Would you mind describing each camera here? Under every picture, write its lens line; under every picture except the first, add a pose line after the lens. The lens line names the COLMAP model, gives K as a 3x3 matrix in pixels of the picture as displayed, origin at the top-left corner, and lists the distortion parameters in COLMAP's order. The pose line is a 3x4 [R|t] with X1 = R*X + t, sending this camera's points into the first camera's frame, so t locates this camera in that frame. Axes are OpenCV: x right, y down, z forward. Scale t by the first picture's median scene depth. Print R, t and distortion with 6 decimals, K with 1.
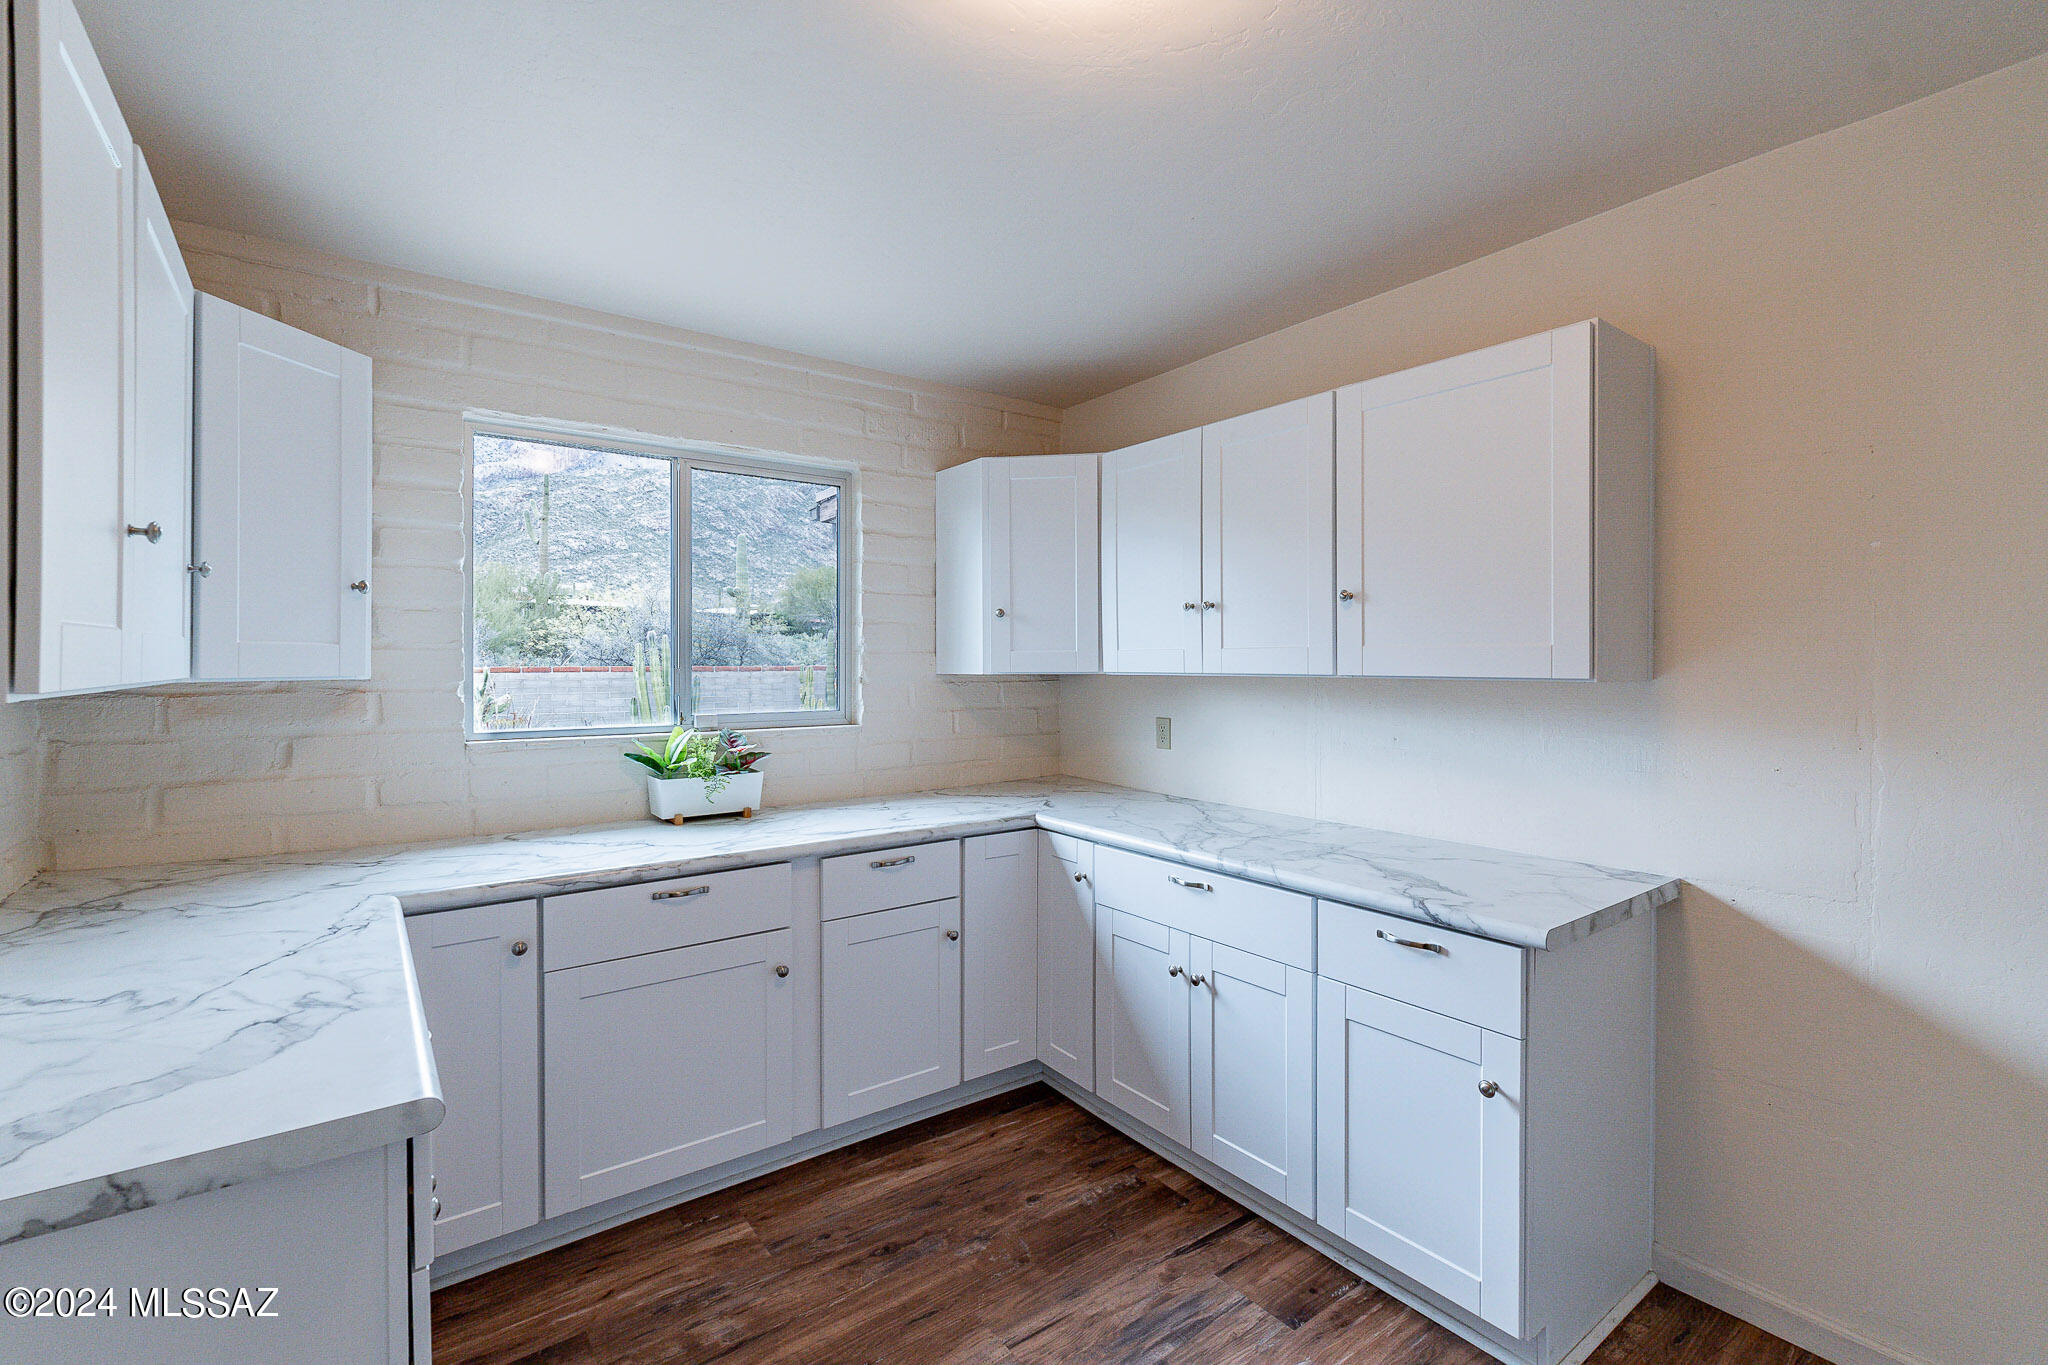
lens RADIAL K [[911.8, 0, 1028.3], [0, 911.8, 673.7], [0, 0, 1]] dist [-0.008637, 0.001189]
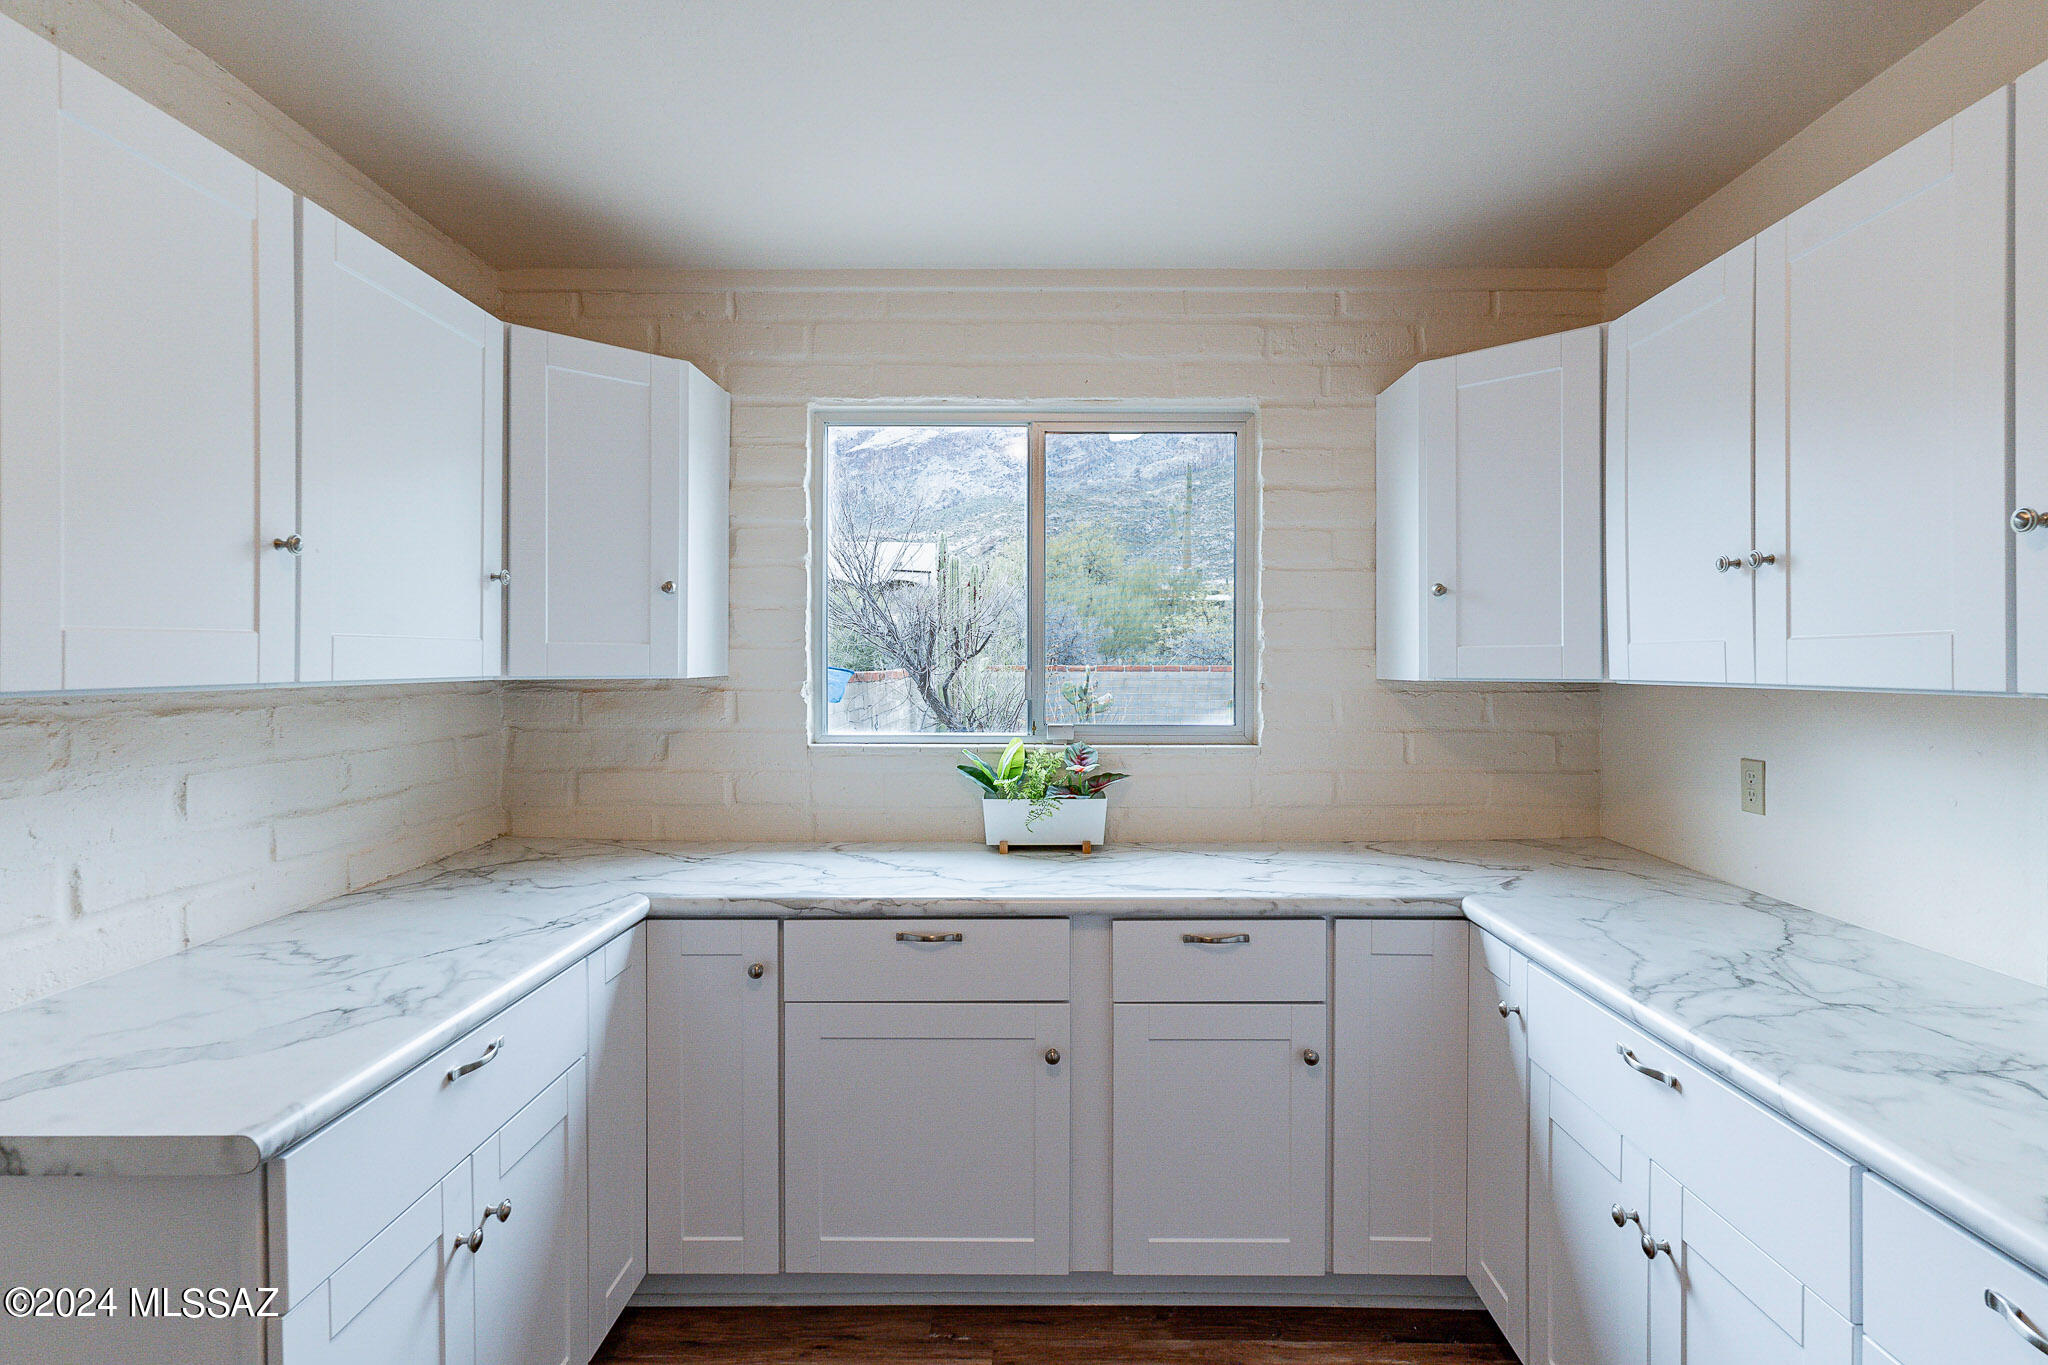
lens RADIAL K [[1044.8, 0, 1042.3], [0, 1044.8, 670.3], [0, 0, 1]] dist [-0.009150, 0.001982]
pose [[0.796480, 0.007112, -0.604623, 0.253953], [-0.009237, 0.999957, -0.000407, -0.005125], [0.604594, 0.005909, 0.796512, 0.267059]]
